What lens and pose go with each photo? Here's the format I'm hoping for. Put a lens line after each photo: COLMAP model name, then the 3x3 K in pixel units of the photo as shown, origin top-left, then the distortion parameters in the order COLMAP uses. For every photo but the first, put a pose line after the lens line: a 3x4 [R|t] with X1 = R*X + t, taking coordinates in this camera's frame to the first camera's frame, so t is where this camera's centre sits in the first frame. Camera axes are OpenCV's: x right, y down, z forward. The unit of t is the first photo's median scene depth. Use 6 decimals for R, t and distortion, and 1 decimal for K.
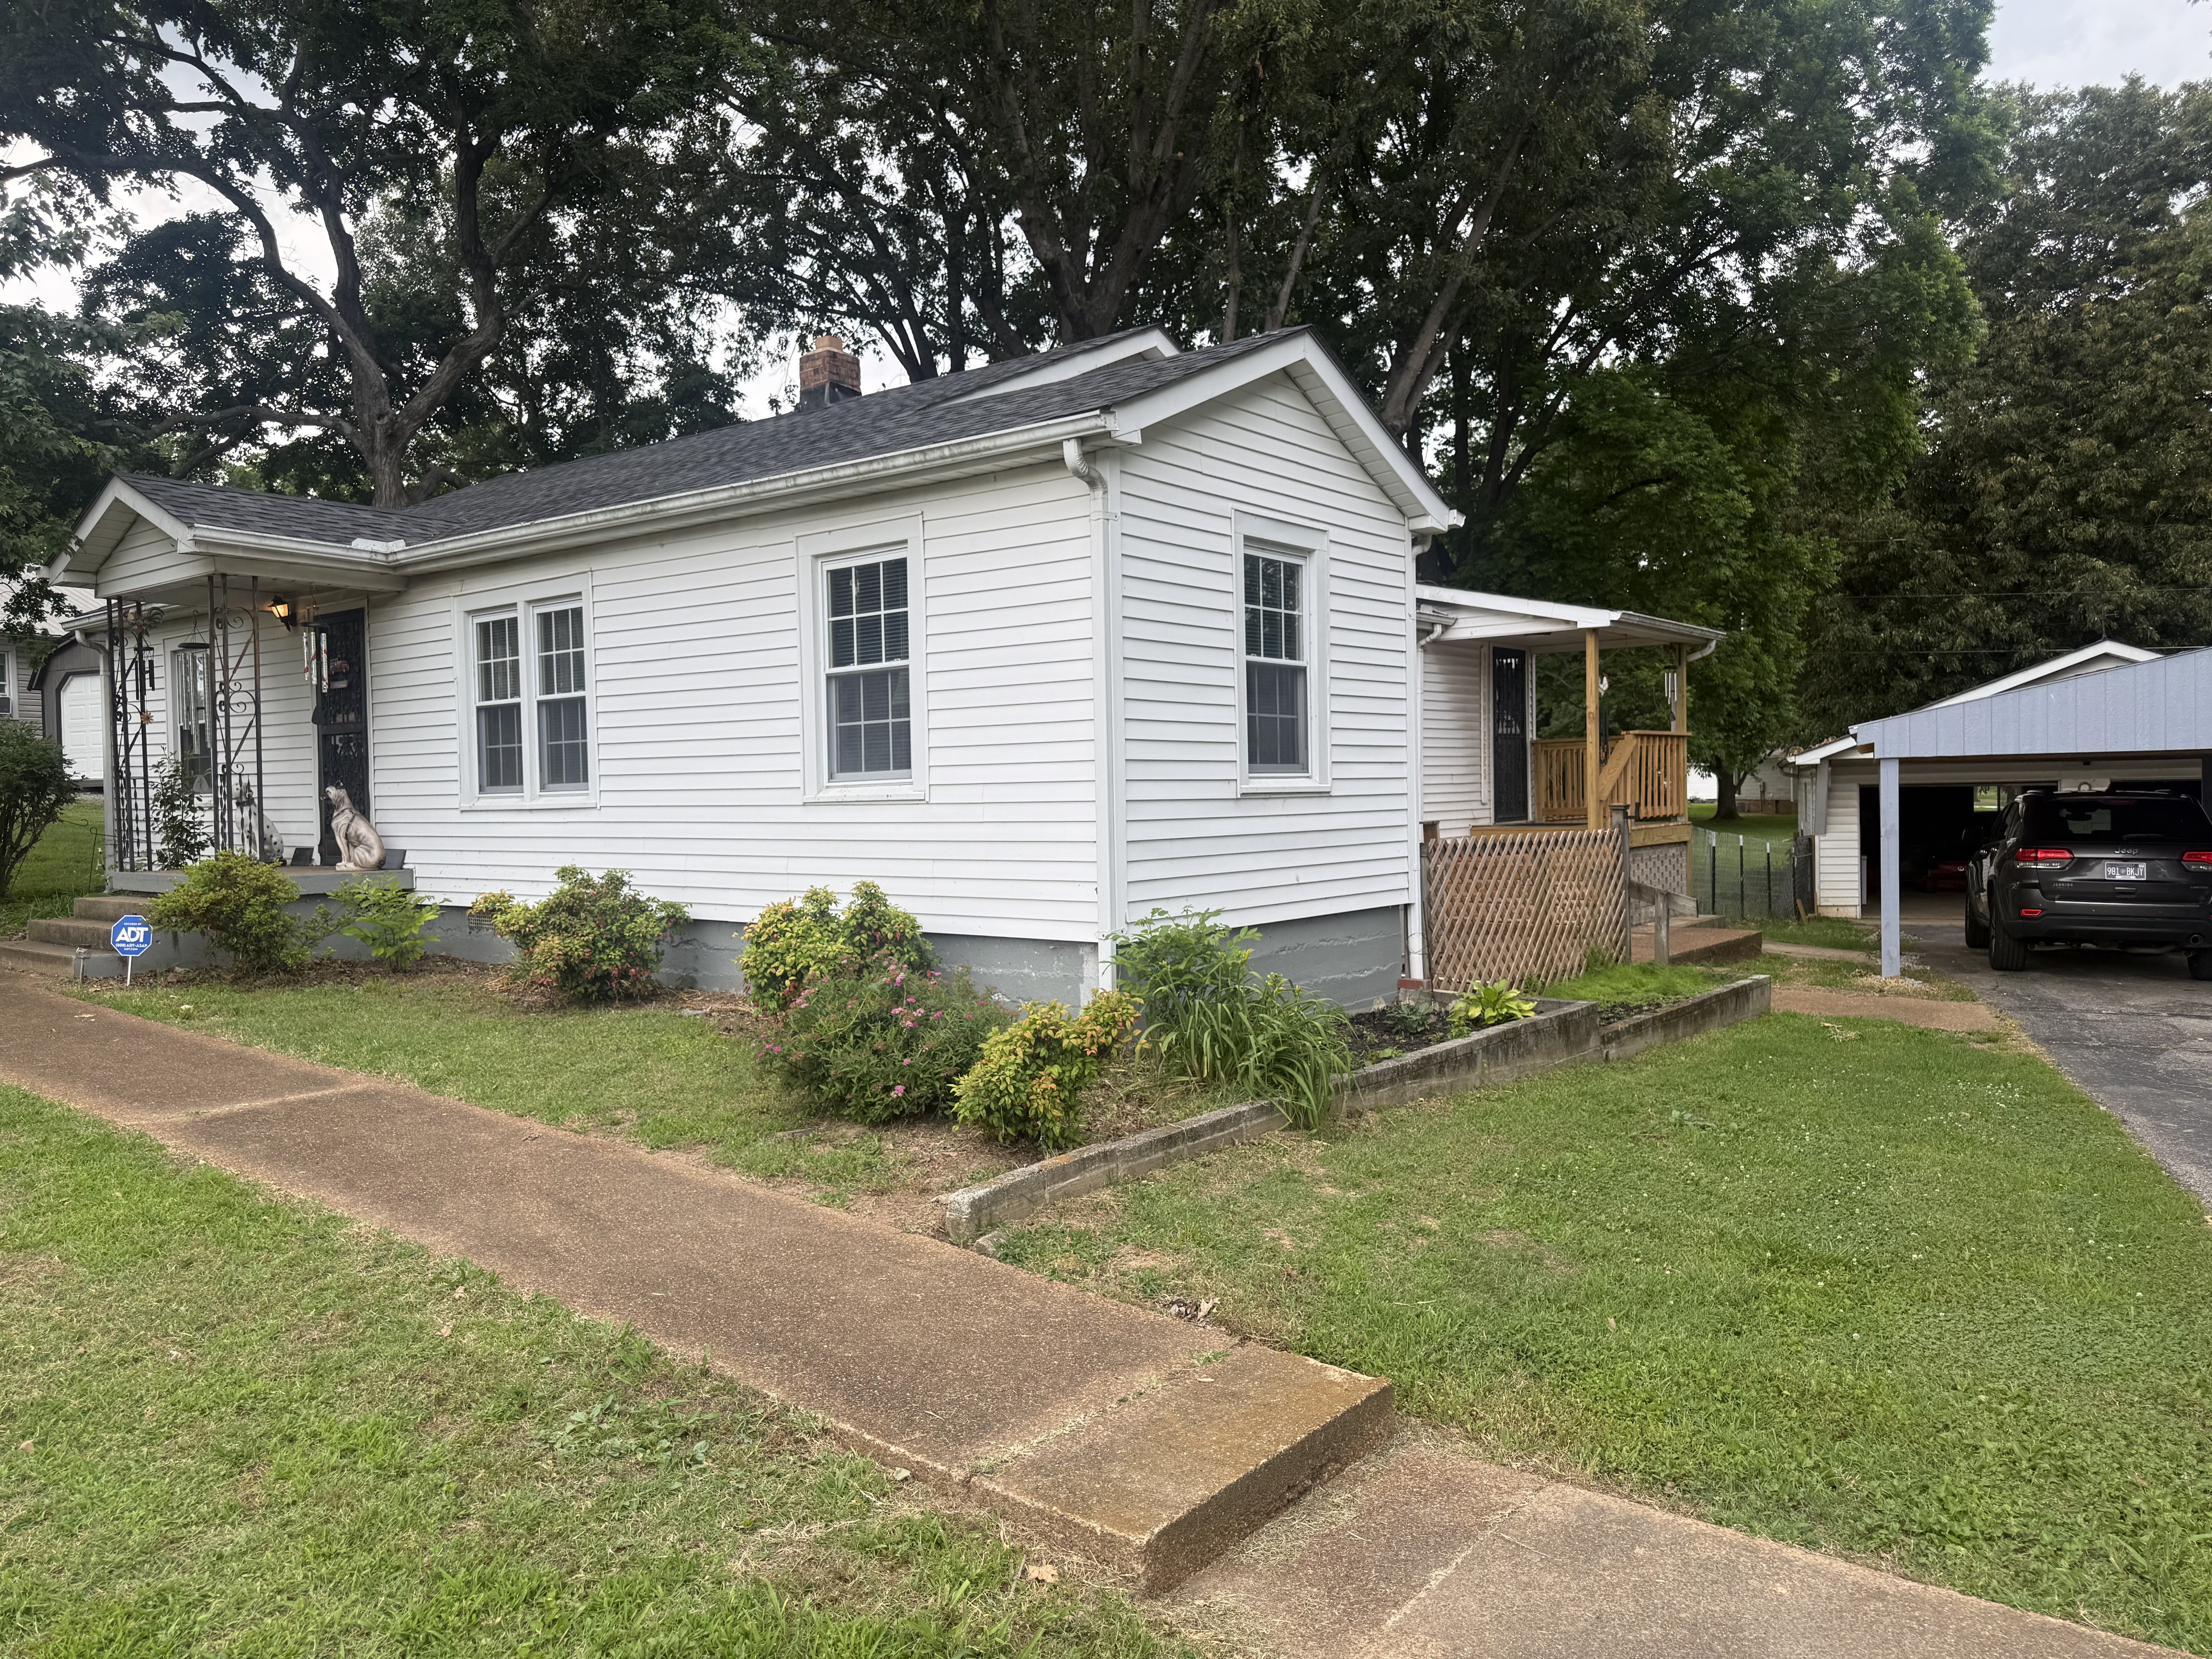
lens RADIAL K [[1585.1, 0, 1113.9], [0, 1585.1, 831.1], [0, 0, 1]] dist [0.109131, 0.000217]
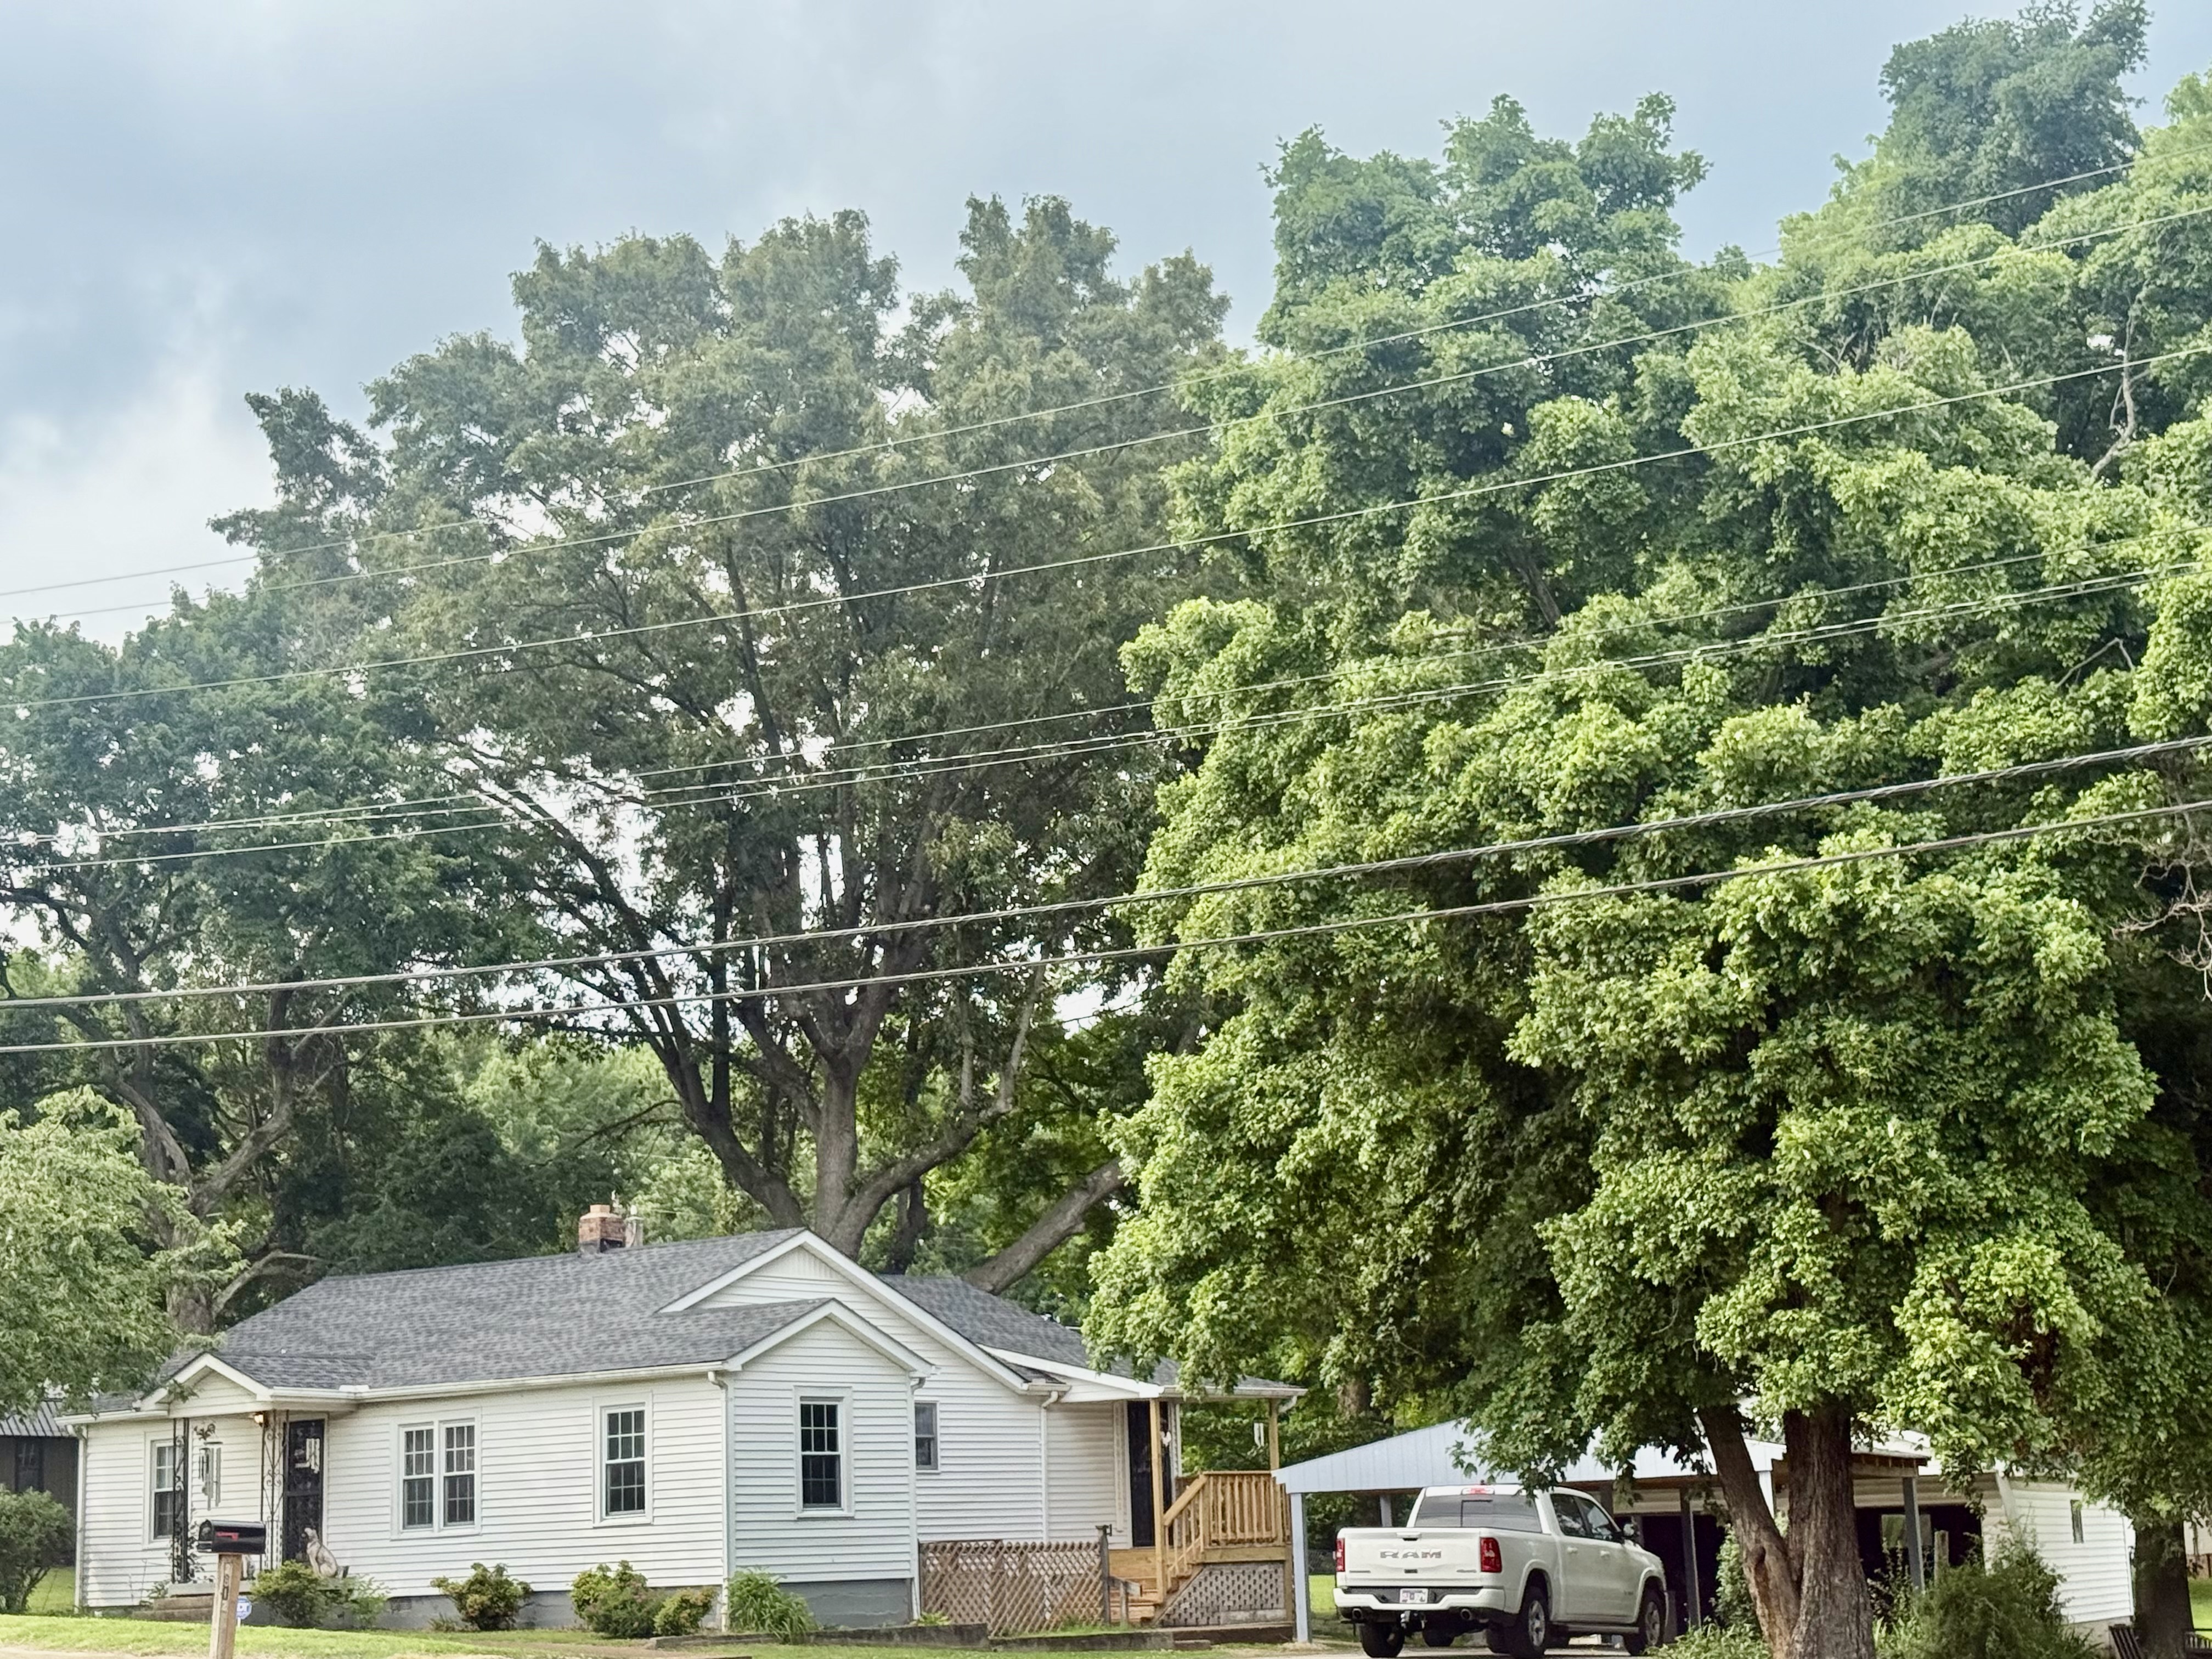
lens RADIAL K [[3747.9, 0, 1098.6], [0, 3747.9, 827.5], [0, 0, 1]] dist [0.088325, 0.000000]
pose [[0.999590, -0.020458, -0.020018, 0.573616], [0.015637, 0.976101, -0.216754, 0.163772], [0.023974, 0.216352, 0.976021, -3.926762]]
